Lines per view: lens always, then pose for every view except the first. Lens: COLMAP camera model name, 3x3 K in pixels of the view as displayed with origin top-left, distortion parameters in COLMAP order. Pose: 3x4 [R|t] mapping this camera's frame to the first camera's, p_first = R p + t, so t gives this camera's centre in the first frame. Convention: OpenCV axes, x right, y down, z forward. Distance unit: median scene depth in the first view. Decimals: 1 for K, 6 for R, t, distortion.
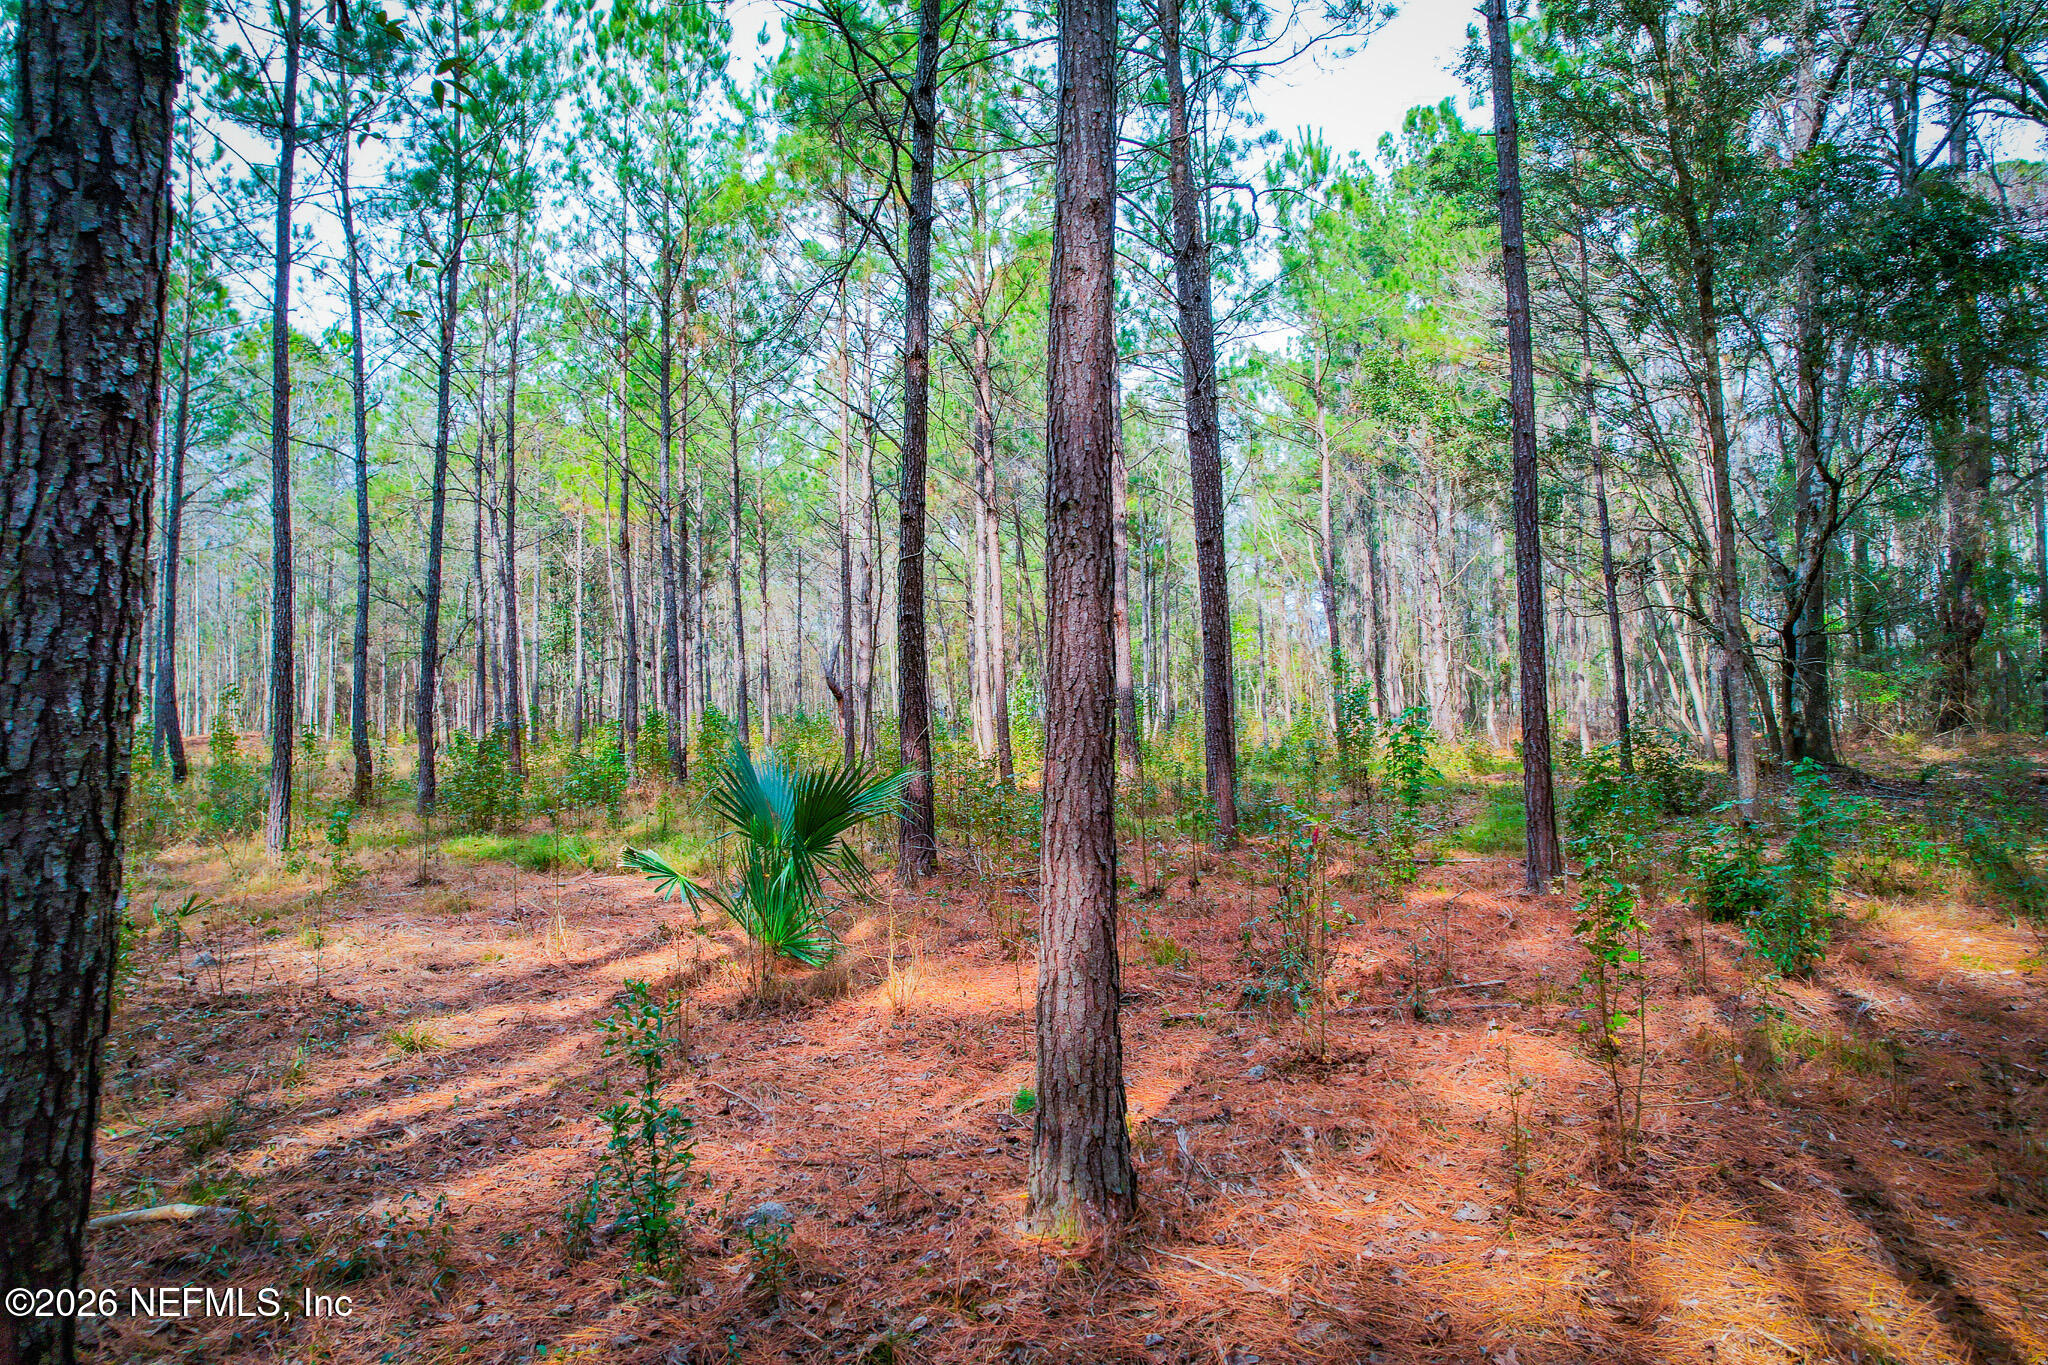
lens RADIAL K [[1331.4, 0, 1022.6], [0, 1331.4, 682.2], [0, 0, 1]] dist [-0.055068, 0.041298]
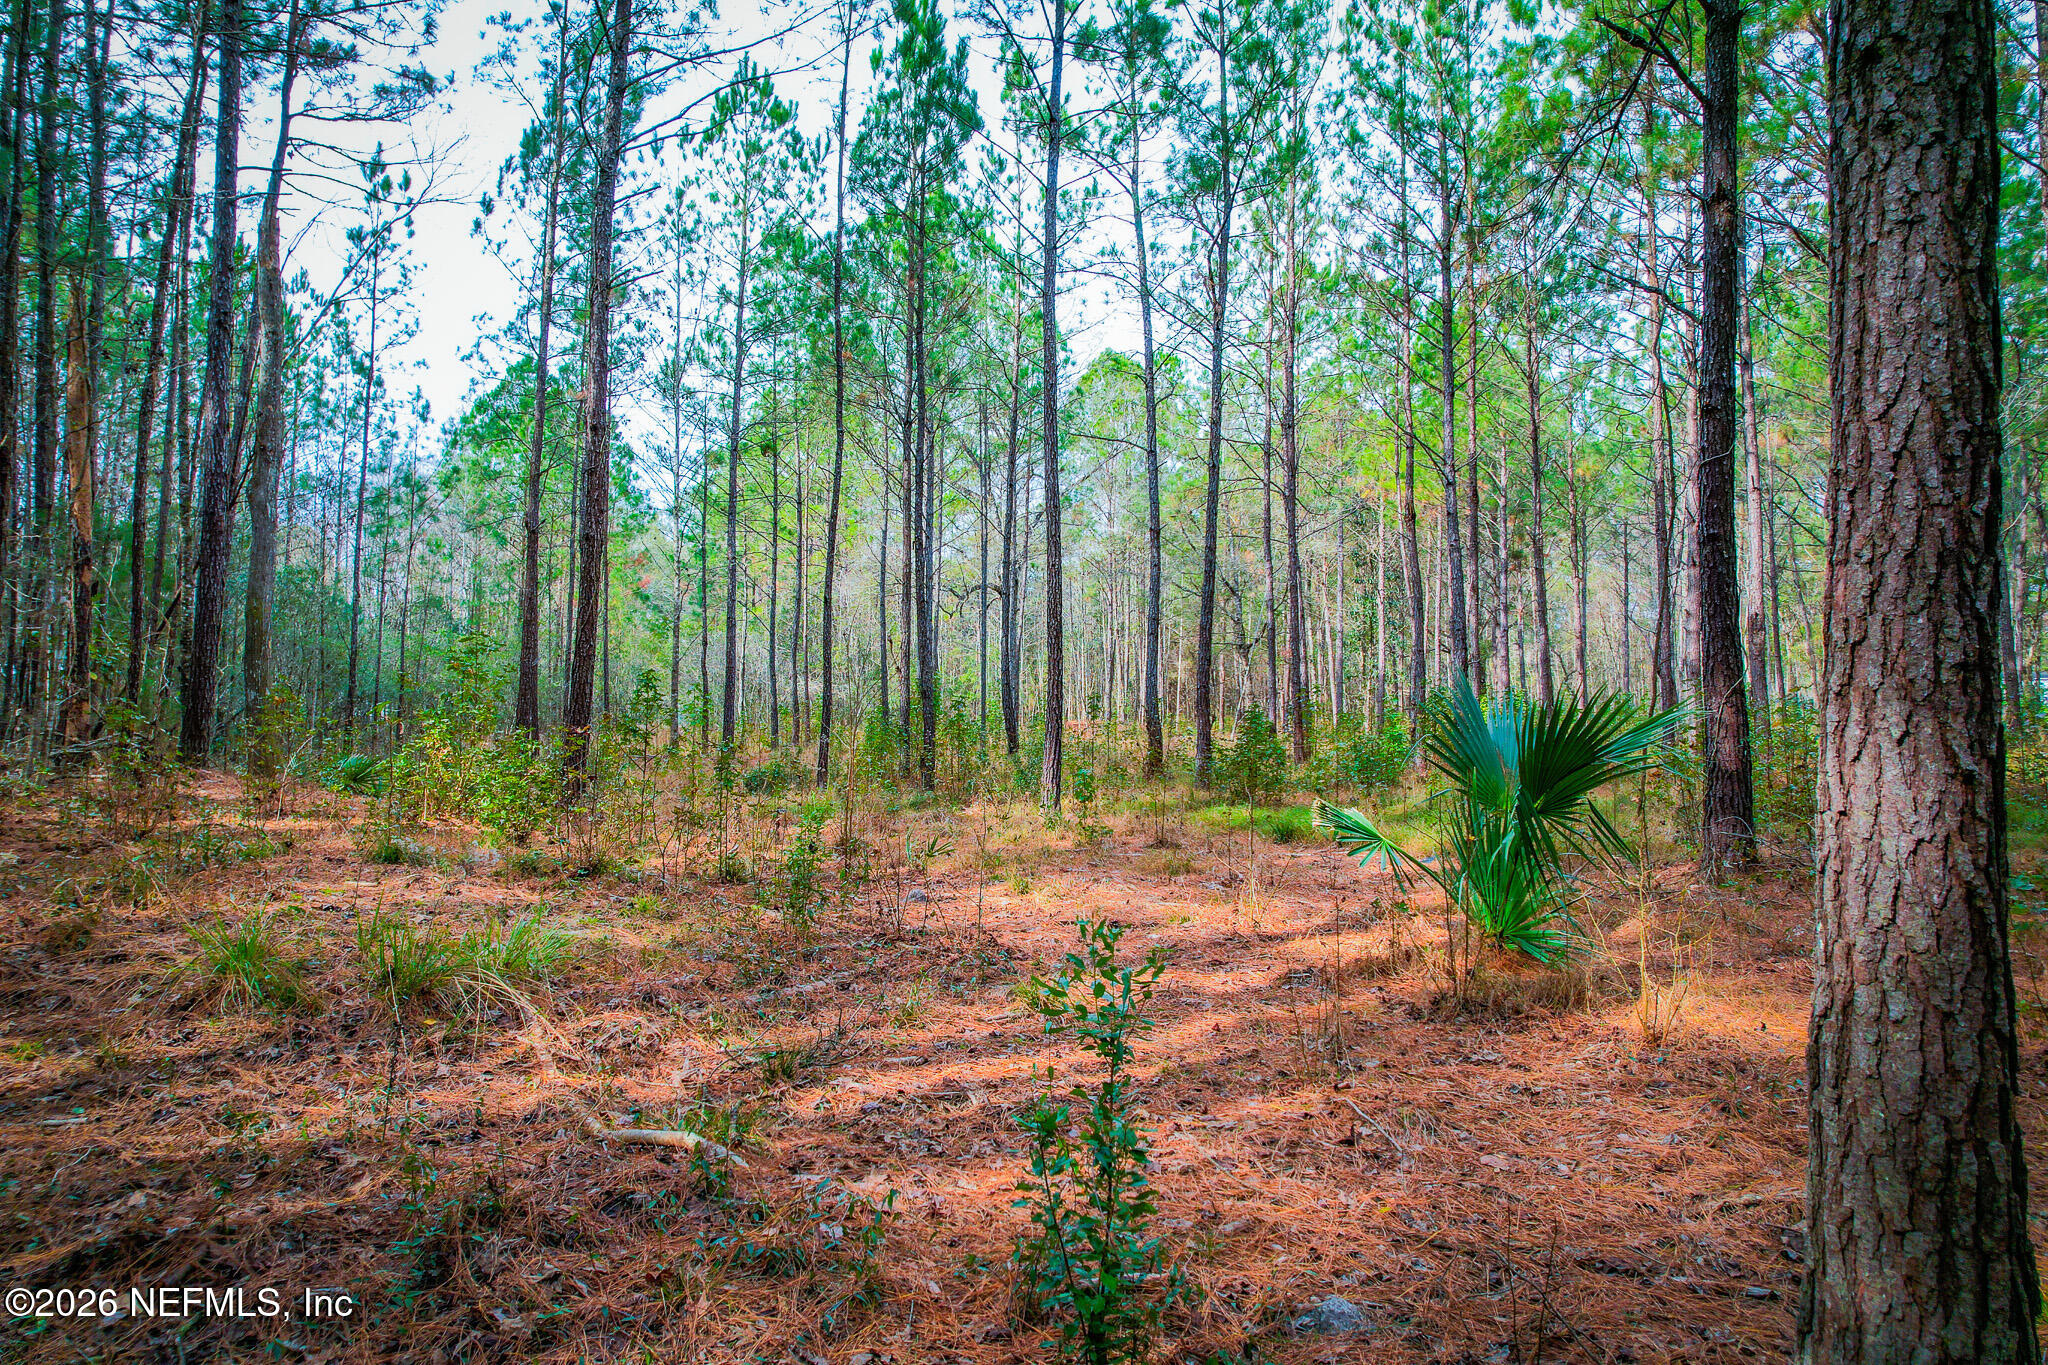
lens RADIAL K [[1331.4, 0, 1004.2], [0, 1331.4, 687.9], [0, 0, 1]] dist [-0.055068, 0.041298]
pose [[0.818524, -0.004993, -0.574451, 0.024549], [0.008834, 0.999953, 0.003896, 0.052614], [0.574405, -0.008264, 0.818530, 0.217497]]
